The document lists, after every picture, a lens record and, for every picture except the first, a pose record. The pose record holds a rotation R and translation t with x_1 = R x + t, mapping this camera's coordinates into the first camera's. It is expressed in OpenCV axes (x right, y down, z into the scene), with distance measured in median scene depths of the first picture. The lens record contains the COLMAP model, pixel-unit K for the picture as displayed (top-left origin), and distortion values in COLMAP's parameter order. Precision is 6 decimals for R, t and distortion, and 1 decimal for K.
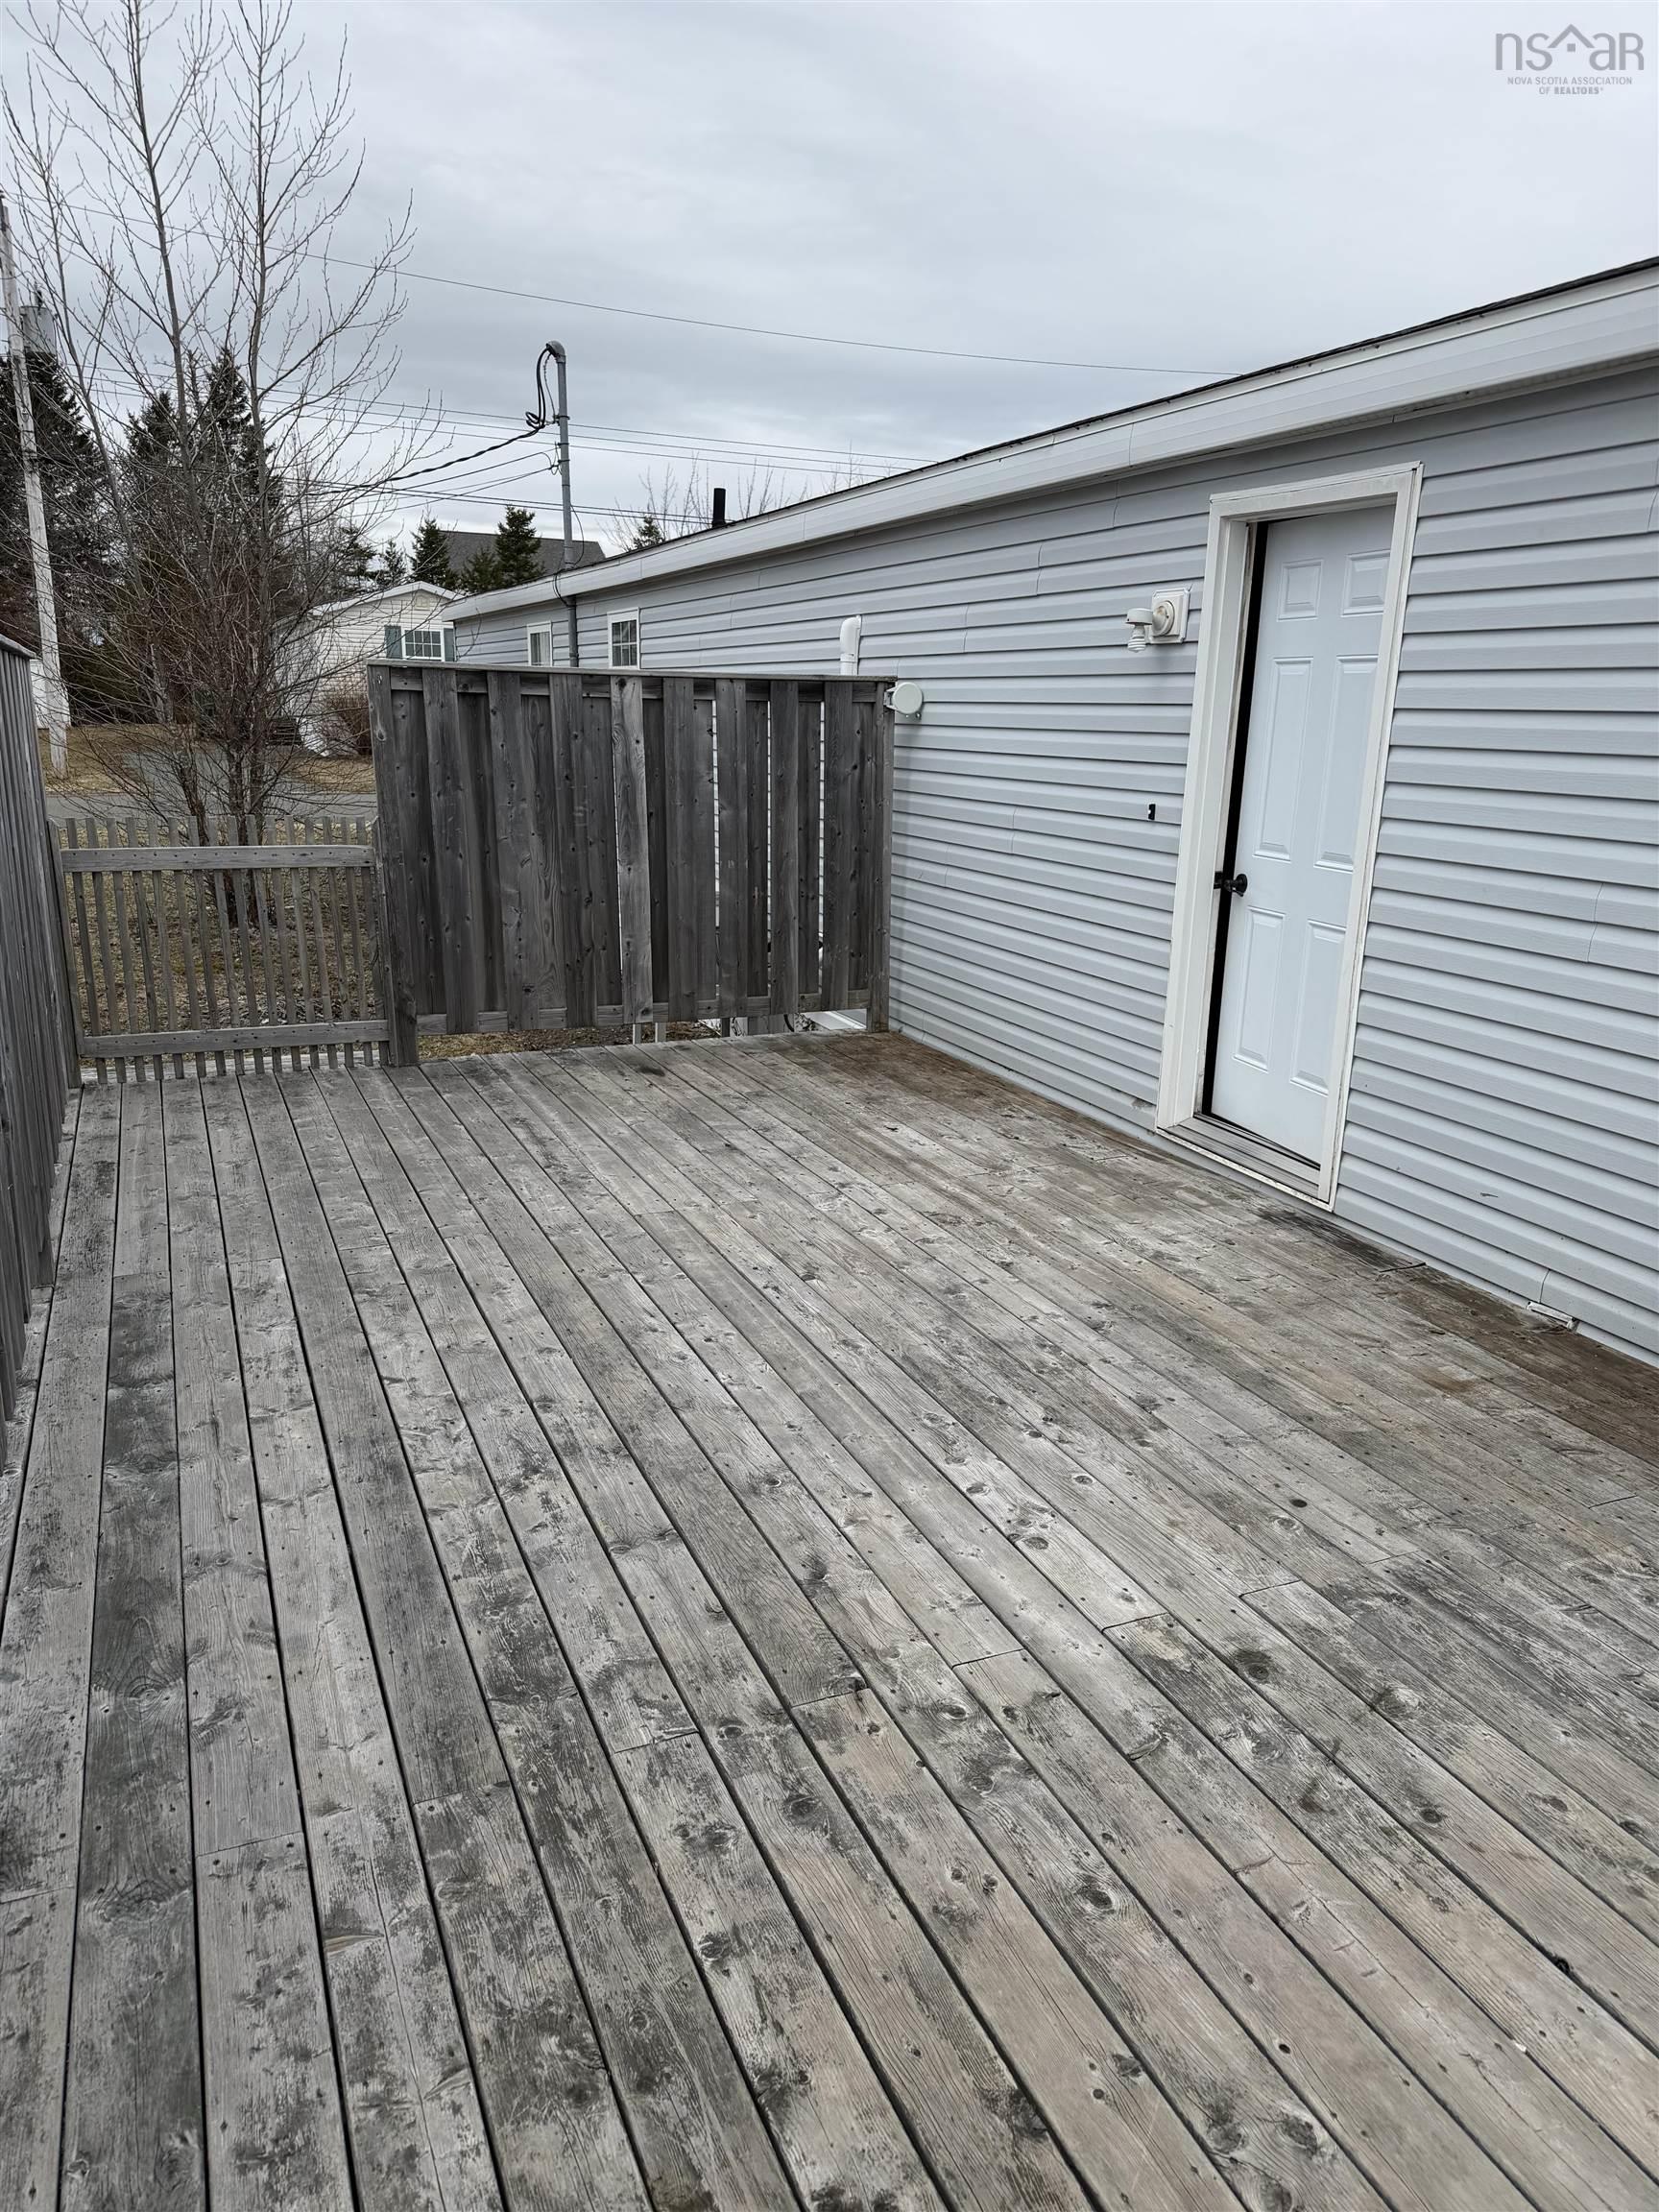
lens RADIAL K [[1543.7, 0, 820.6], [0, 1543.7, 1097.3], [0, 0, 1]] dist [0.062407, -0.072477]
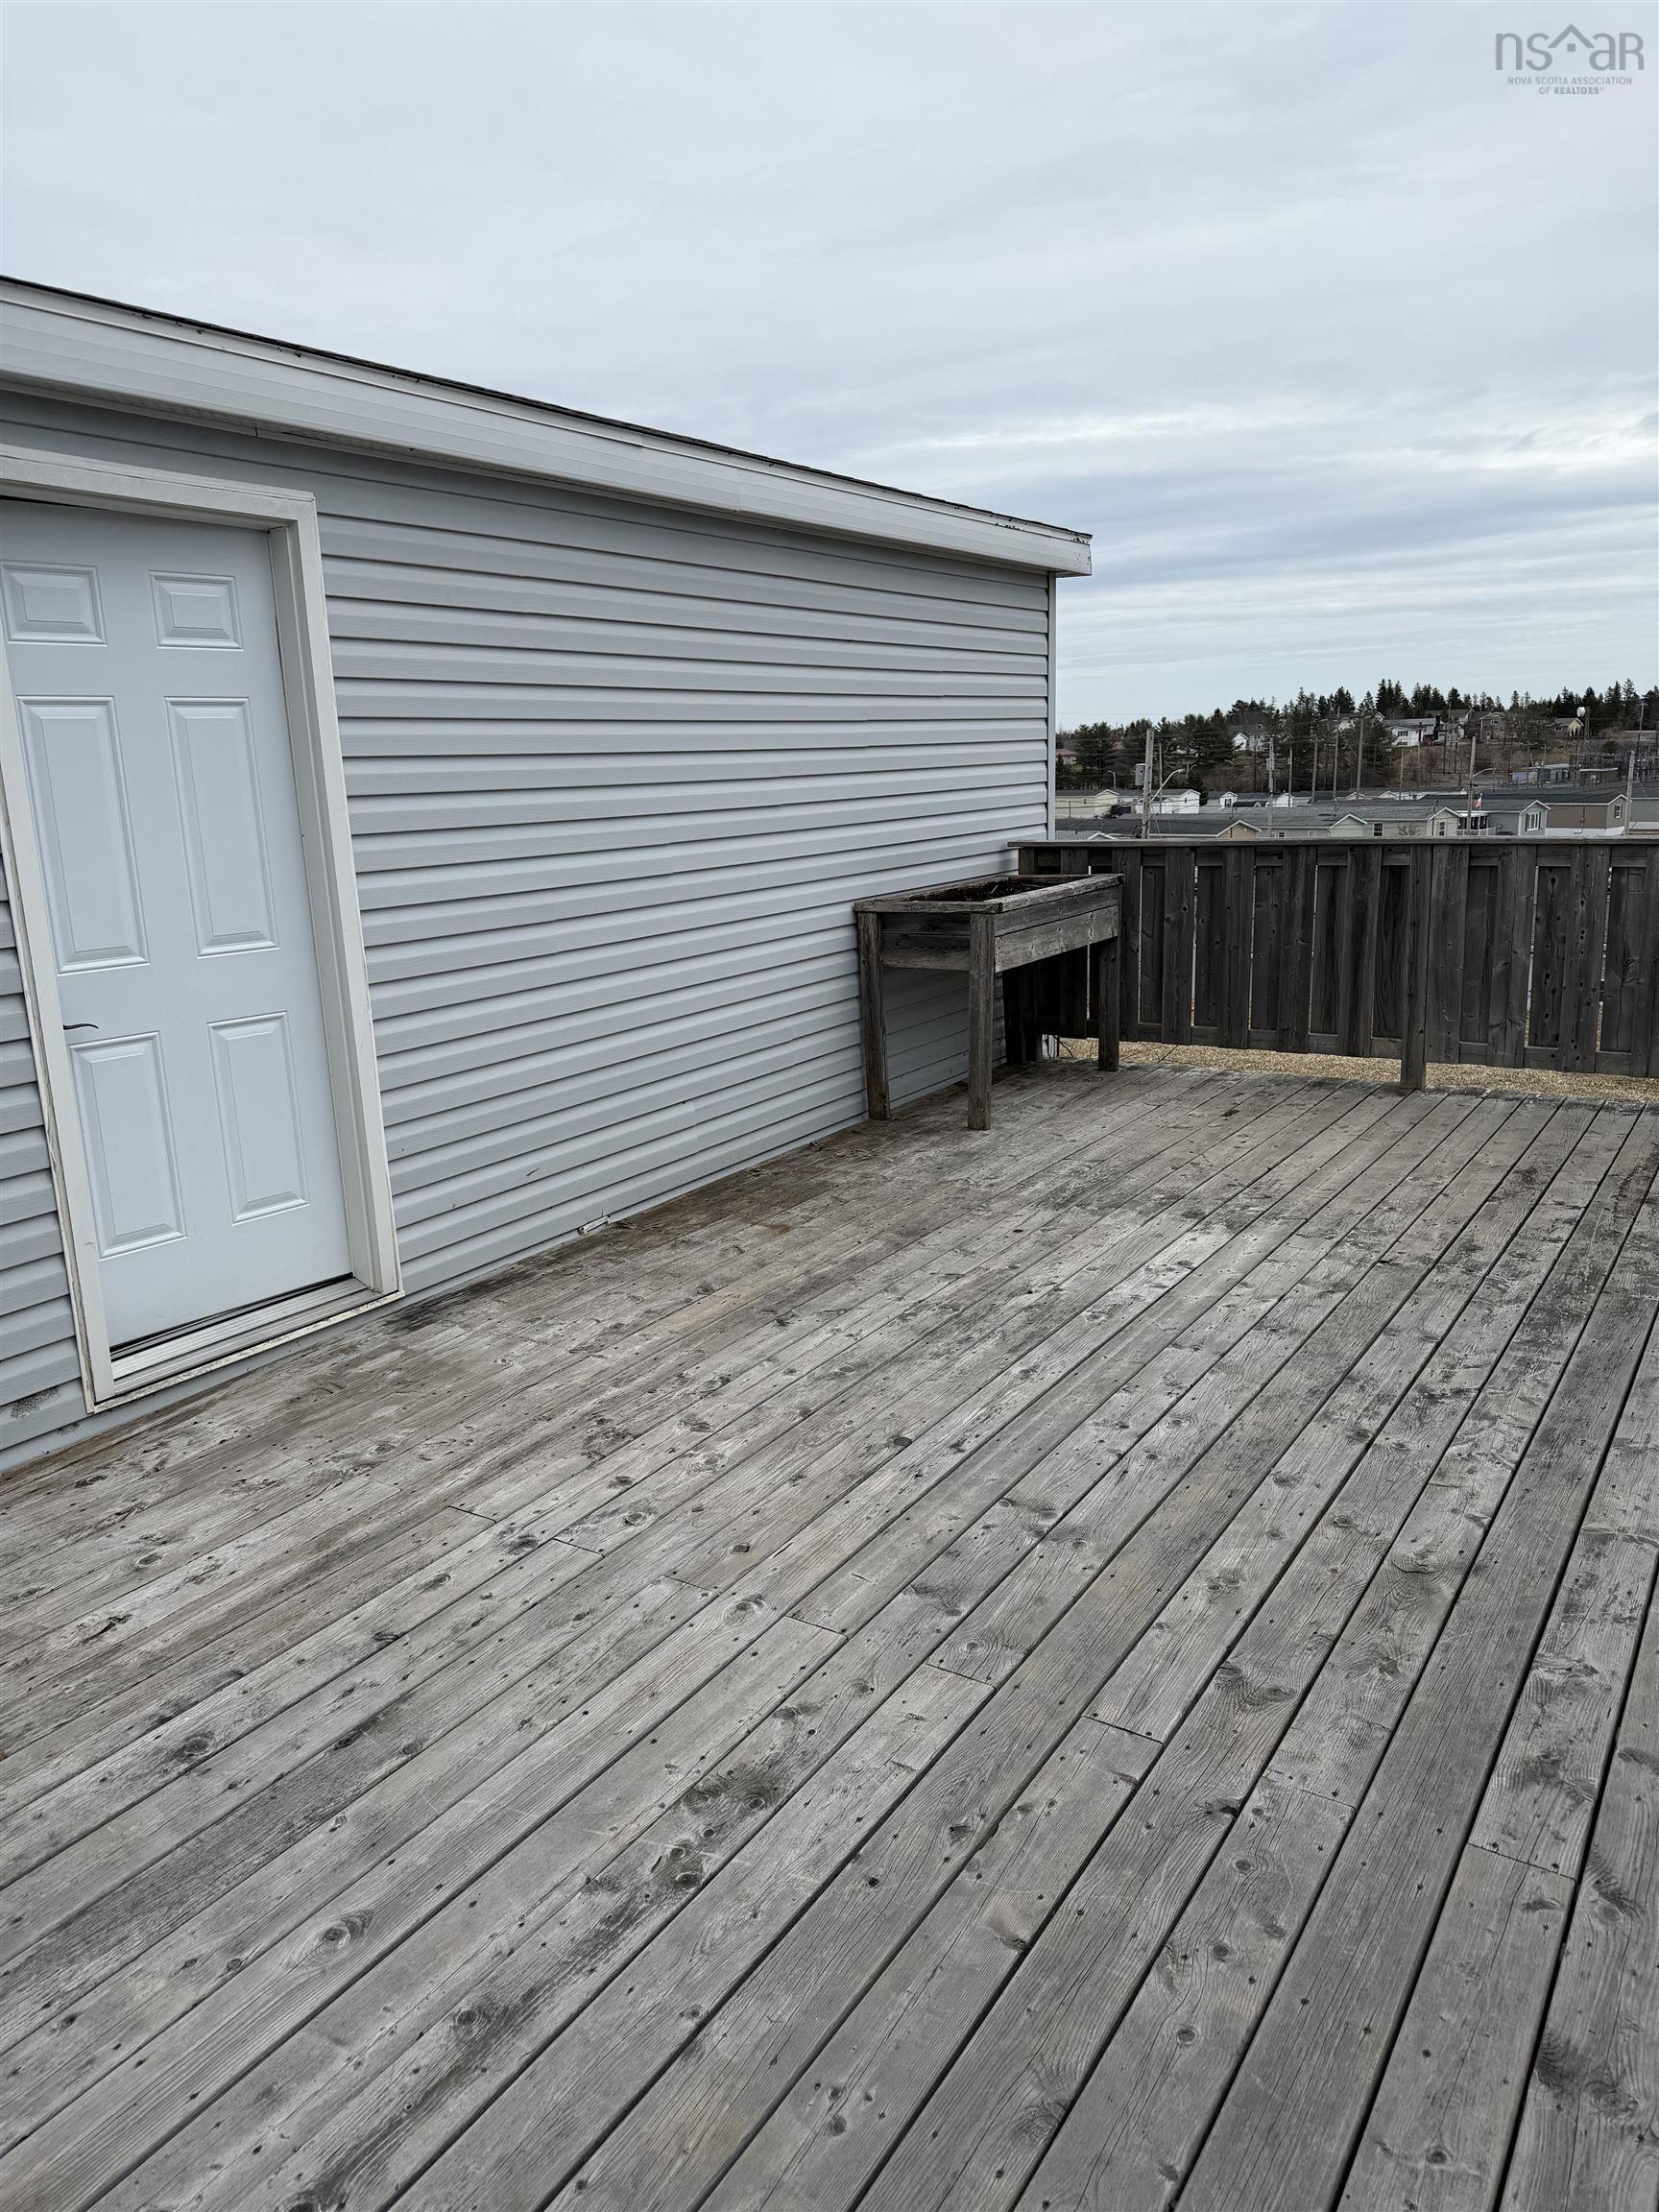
lens RADIAL K [[1543.7, 0, 832.6], [0, 1543.7, 1082.8], [0, 0, 1]] dist [0.062407, -0.072477]
pose [[-0.562230, -0.170602, 0.809193, -0.741849], [0.228791, 0.908210, 0.350442, -0.420404], [-0.794703, 0.382165, -0.471590, 1.624332]]
